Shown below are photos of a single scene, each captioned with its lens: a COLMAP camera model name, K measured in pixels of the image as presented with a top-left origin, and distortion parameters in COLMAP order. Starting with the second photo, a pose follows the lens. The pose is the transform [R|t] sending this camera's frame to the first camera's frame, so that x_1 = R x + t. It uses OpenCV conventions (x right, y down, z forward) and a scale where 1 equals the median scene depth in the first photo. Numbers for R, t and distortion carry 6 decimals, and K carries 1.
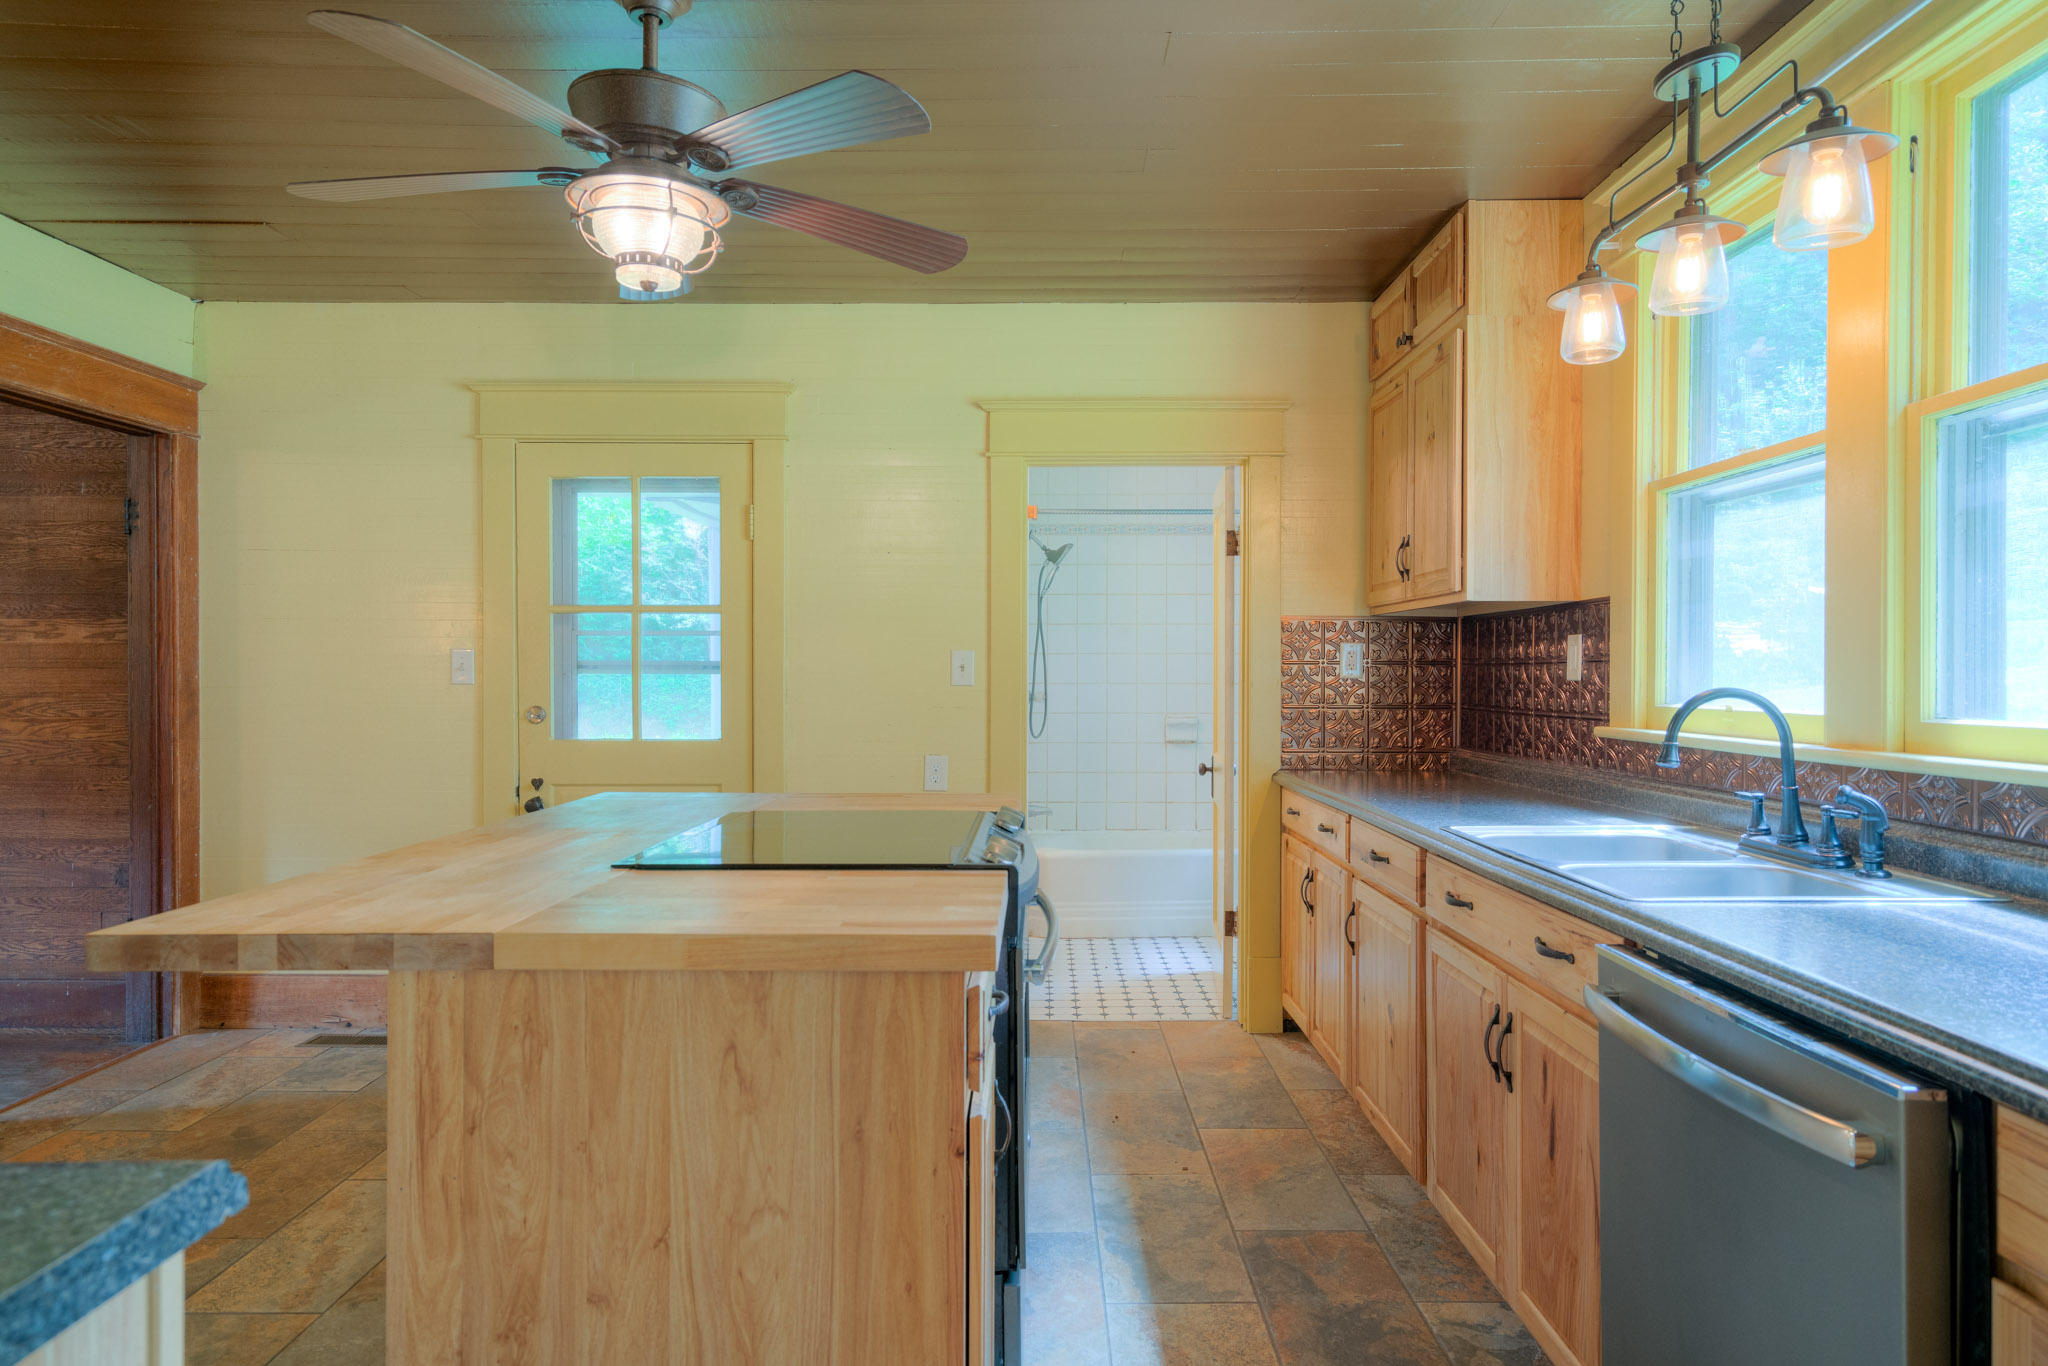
lens RADIAL K [[1234.3, 0, 1024.0], [0, 1234.3, 683.0], [0, 0, 1]] dist [0.009635, 0.002732]
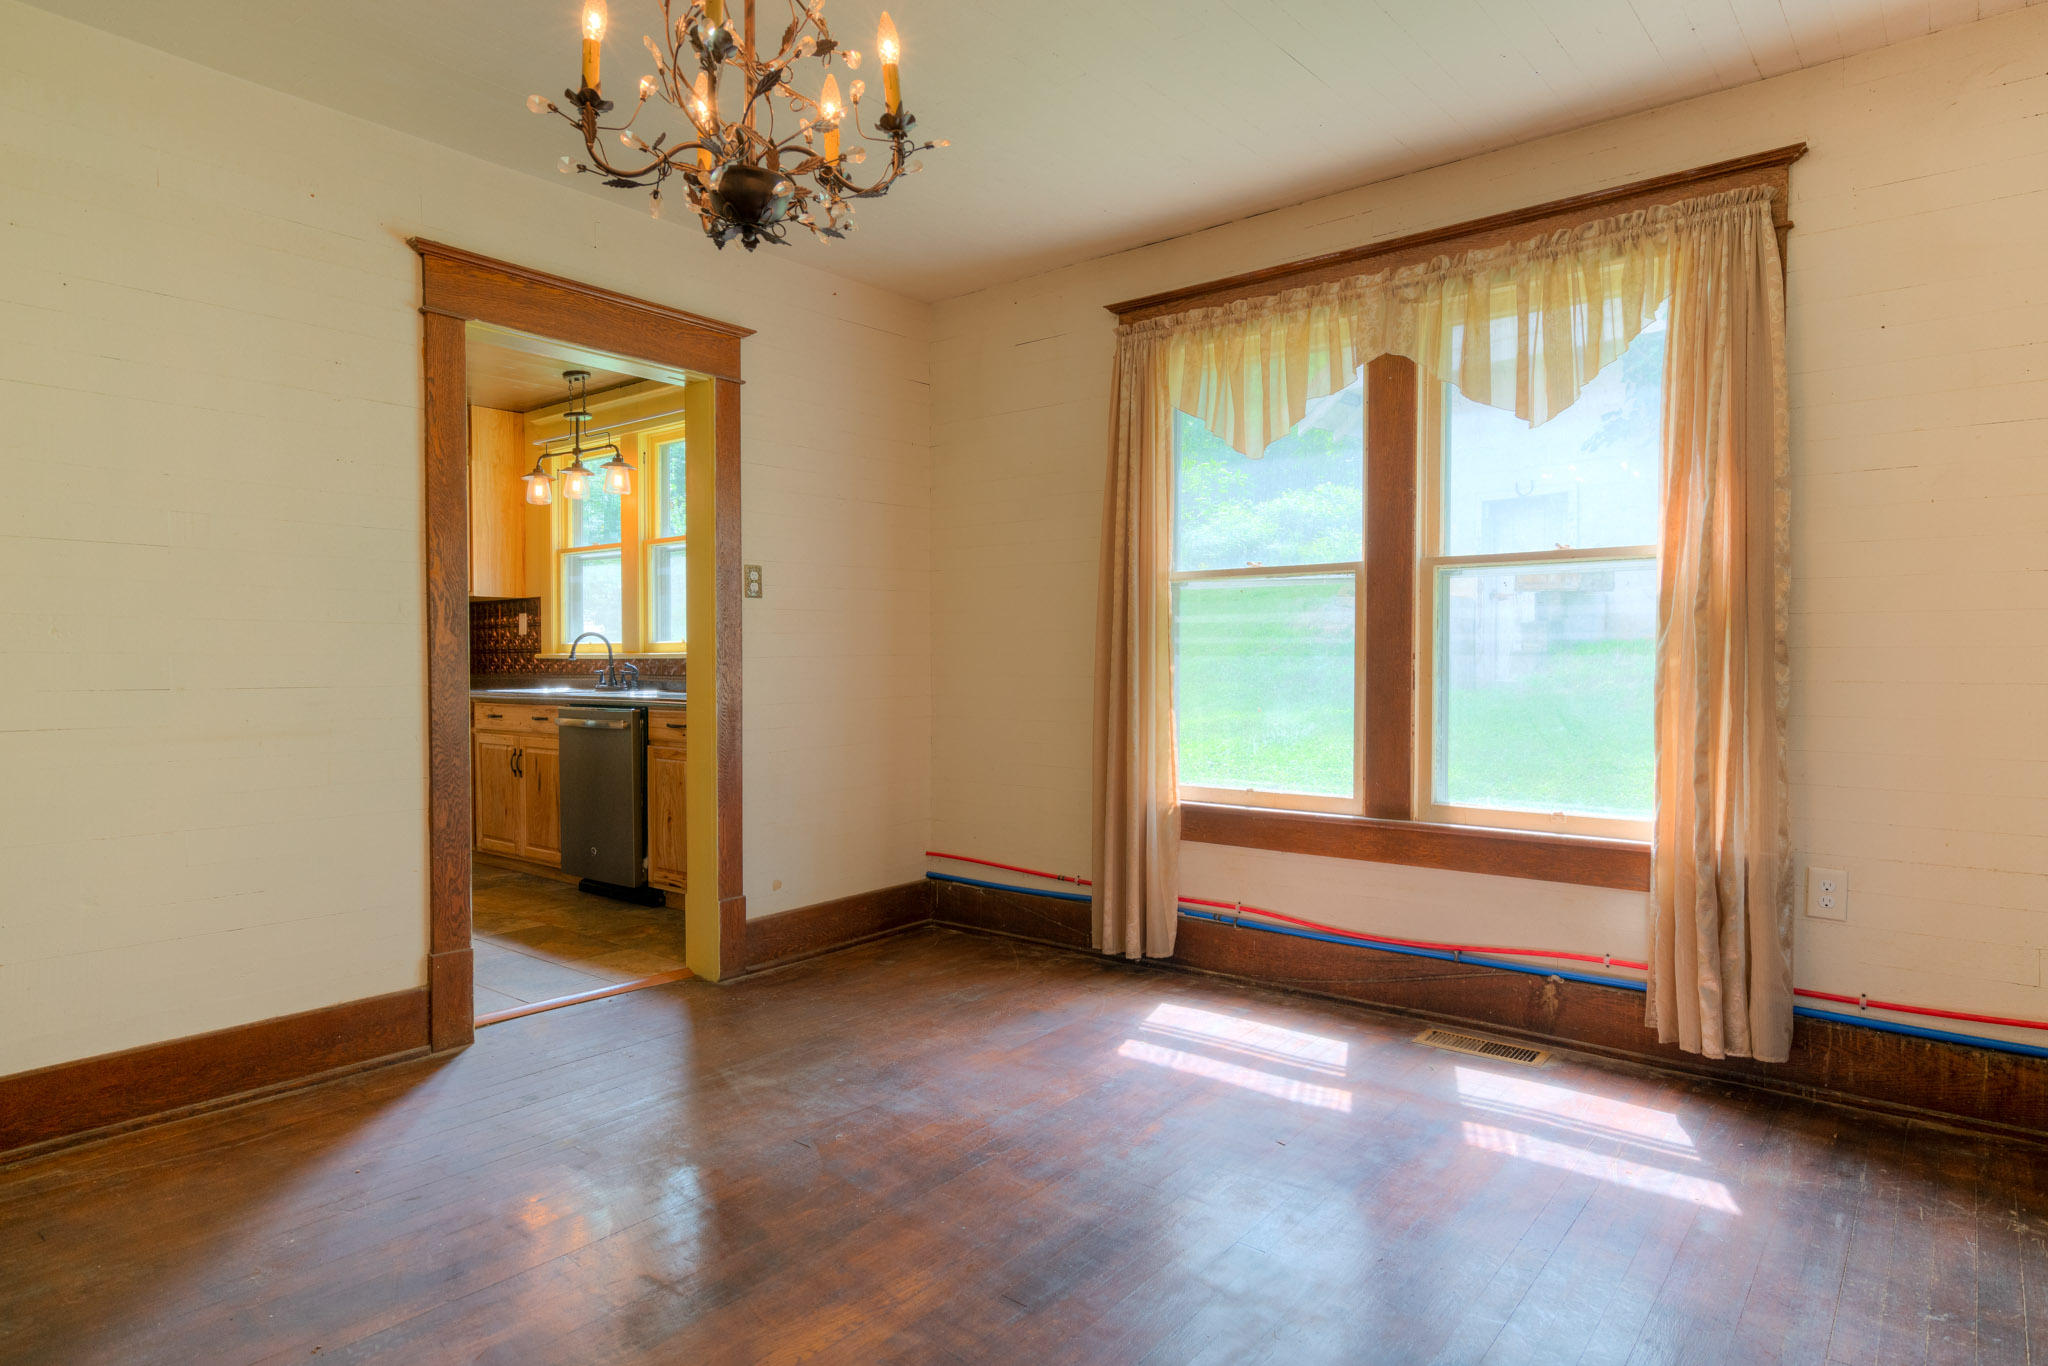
lens RADIAL K [[1152.3, 0, 1024.0], [0, 1152.3, 683.0], [0, 0, 1]] dist [-0.002093, 0.000589]
pose [[0.627947, -0.017994, 0.778048, -0.771808], [0.006541, 0.999819, 0.017844, 0.070267], [-0.778229, -0.006116, 0.627951, -1.274666]]
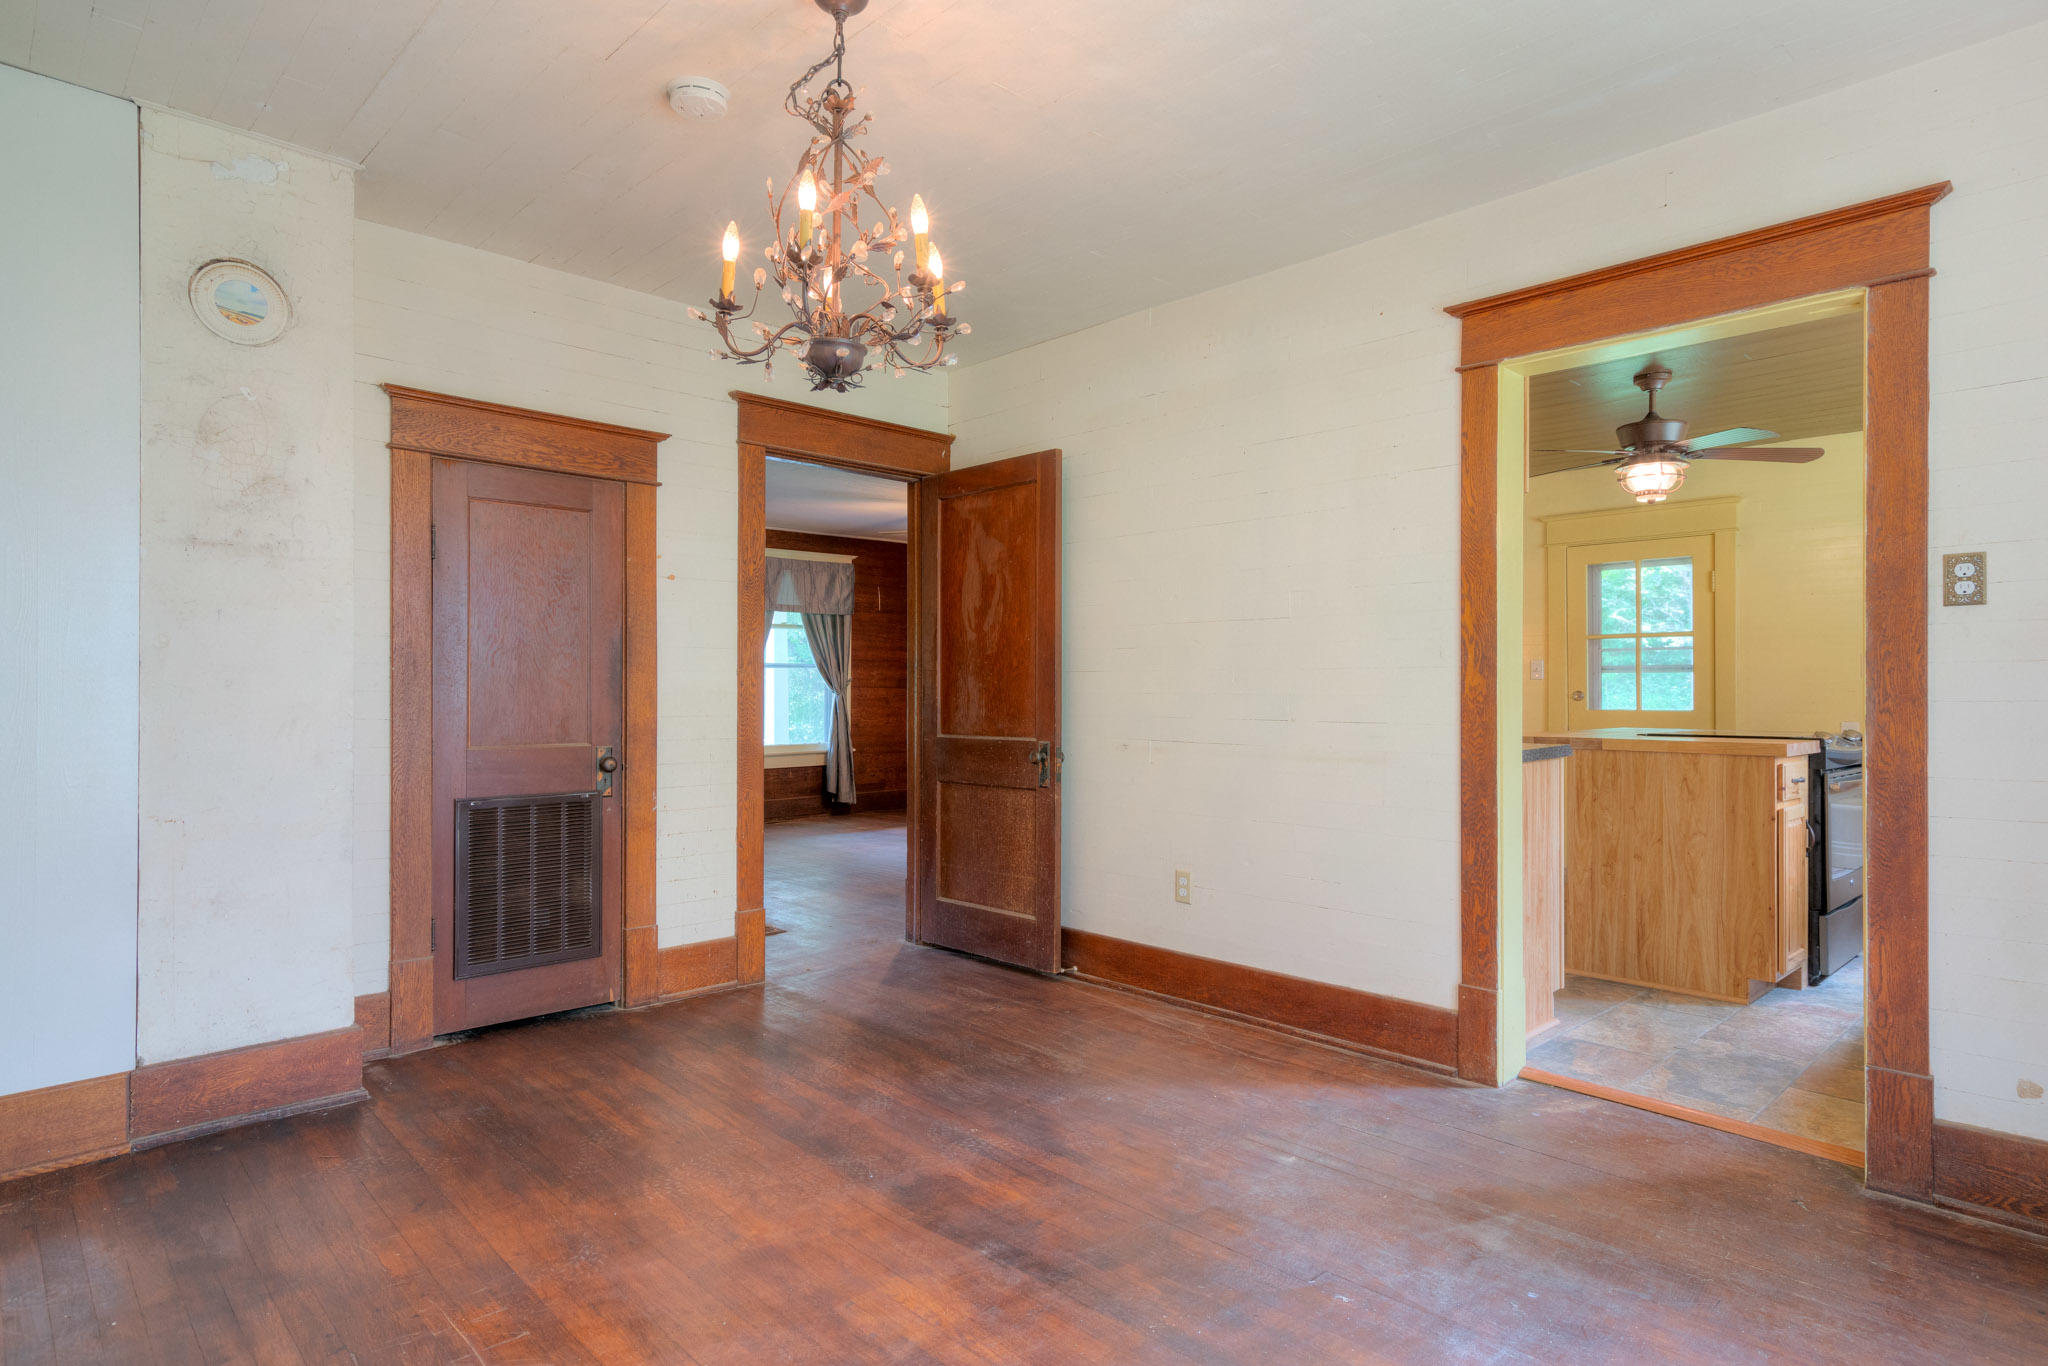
lens RADIAL K [[1100.7, 0, 1024.0], [0, 1100.7, 683.0], [0, 0, 1]] dist [-0.002796, 0.001274]
pose [[0.696339, -0.005862, -0.717689, 0.340739], [-0.007520, 0.999852, -0.015463, 0.066362], [0.717674, 0.016165, 0.696192, -1.219685]]
